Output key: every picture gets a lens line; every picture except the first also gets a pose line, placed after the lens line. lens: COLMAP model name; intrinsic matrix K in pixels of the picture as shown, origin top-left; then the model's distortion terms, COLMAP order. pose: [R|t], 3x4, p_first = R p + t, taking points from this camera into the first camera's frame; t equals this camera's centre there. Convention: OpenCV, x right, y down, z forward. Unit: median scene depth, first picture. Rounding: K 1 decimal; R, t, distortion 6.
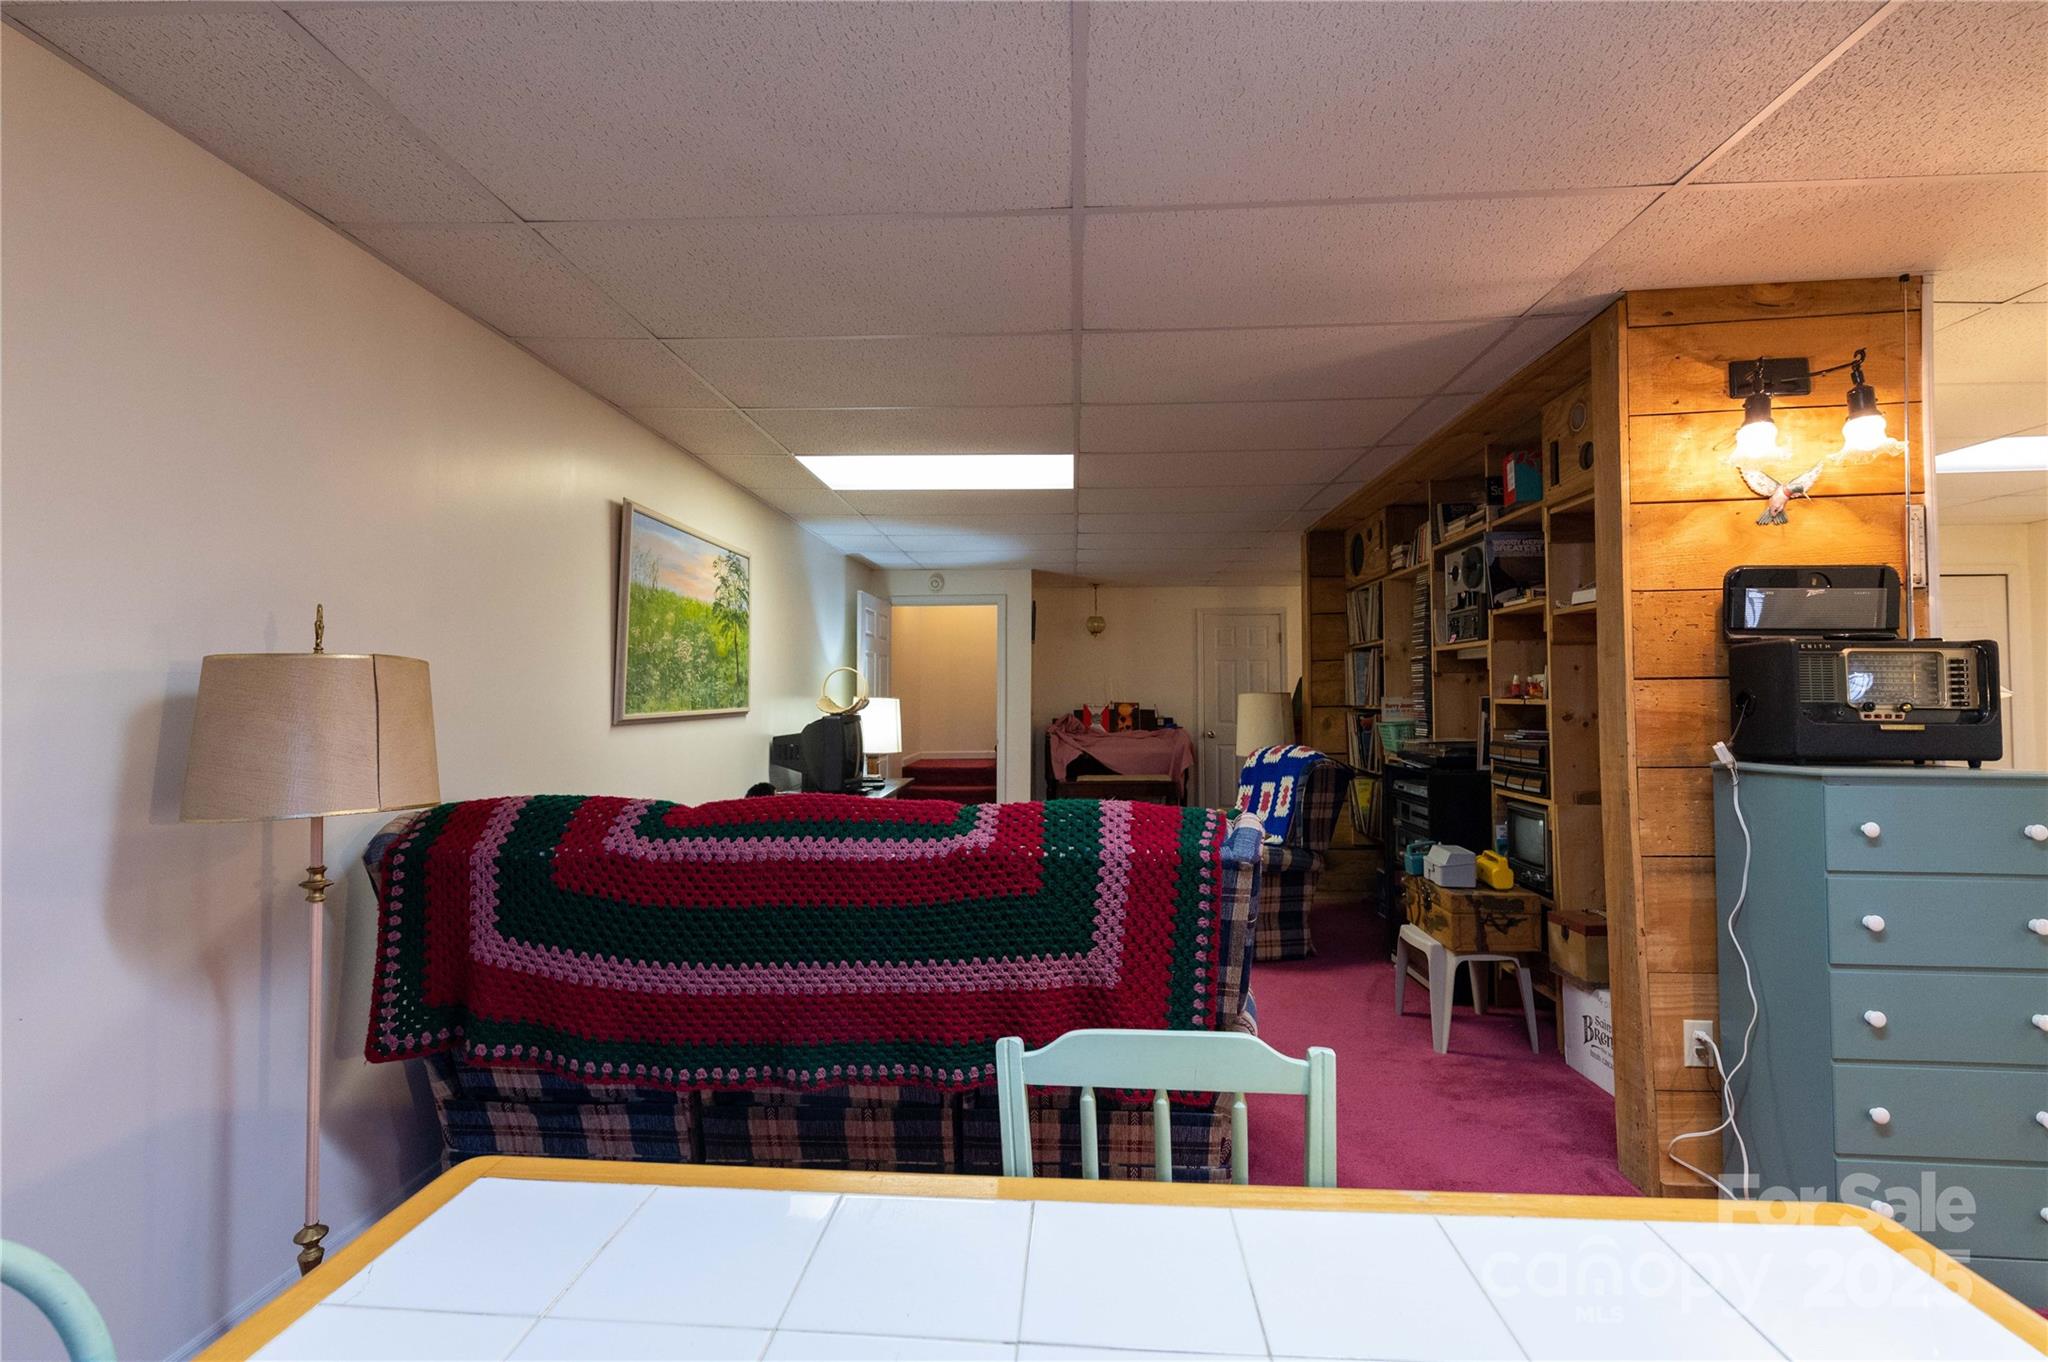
lens RADIAL K [[881.0, 0, 1026.8], [0, 881.0, 679.0], [0, 0, 1]] dist [0.002702, 0.000059]
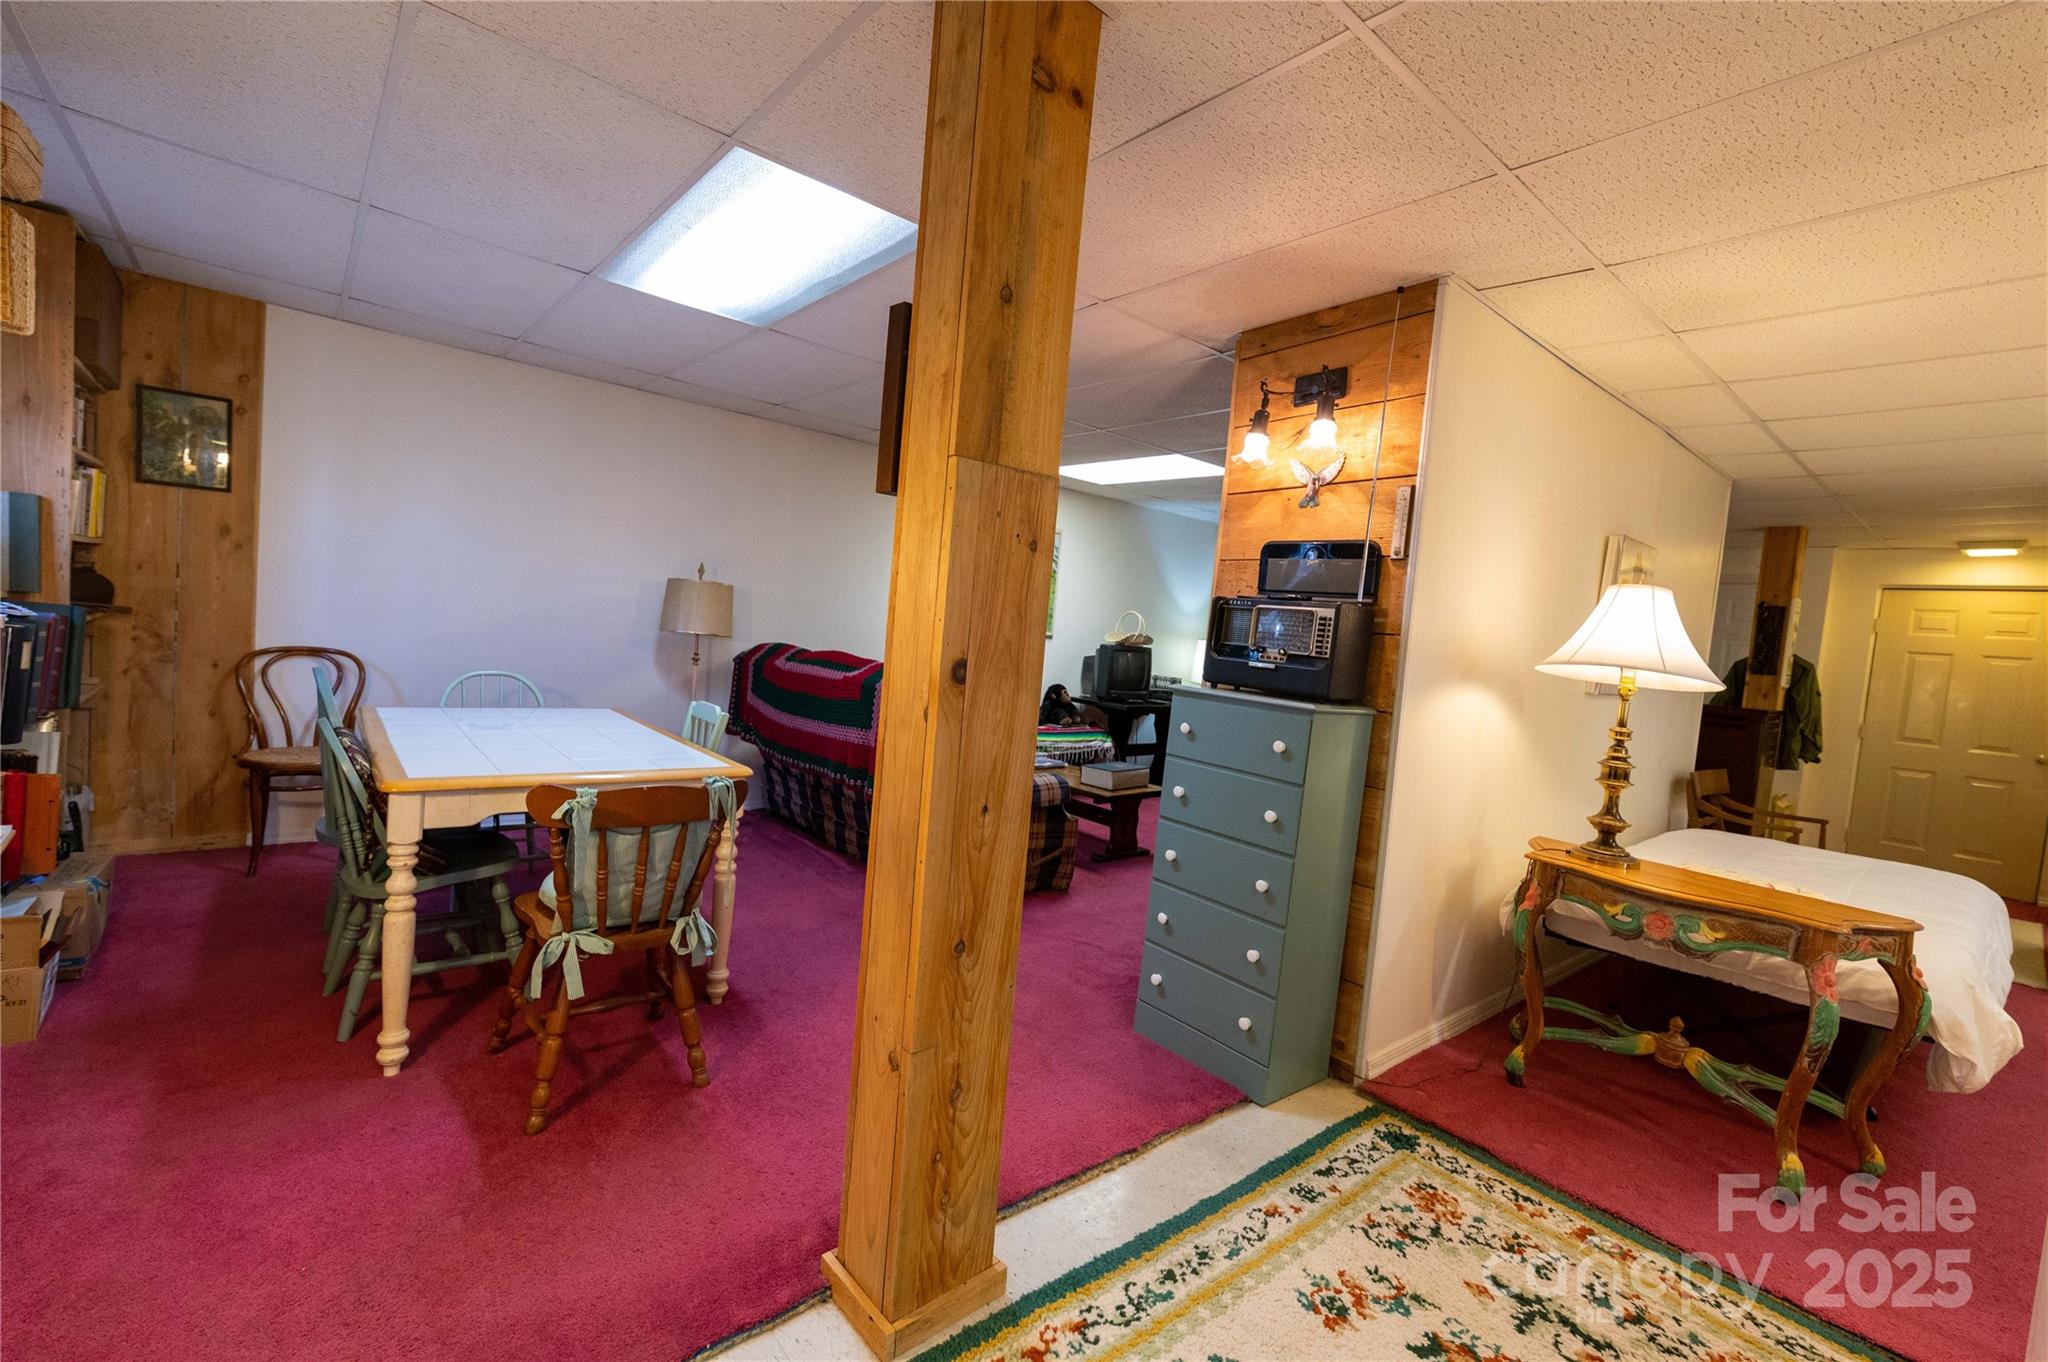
lens RADIAL K [[881.0, 0, 1028.0], [0, 881.0, 681.6], [0, 0, 1]] dist [0.002702, 0.000059]
pose [[0.682842, 0.103893, -0.723141, 1.509293], [-0.064884, 0.994549, 0.081618, -0.004196], [0.727679, -0.008812, 0.685861, -0.150482]]
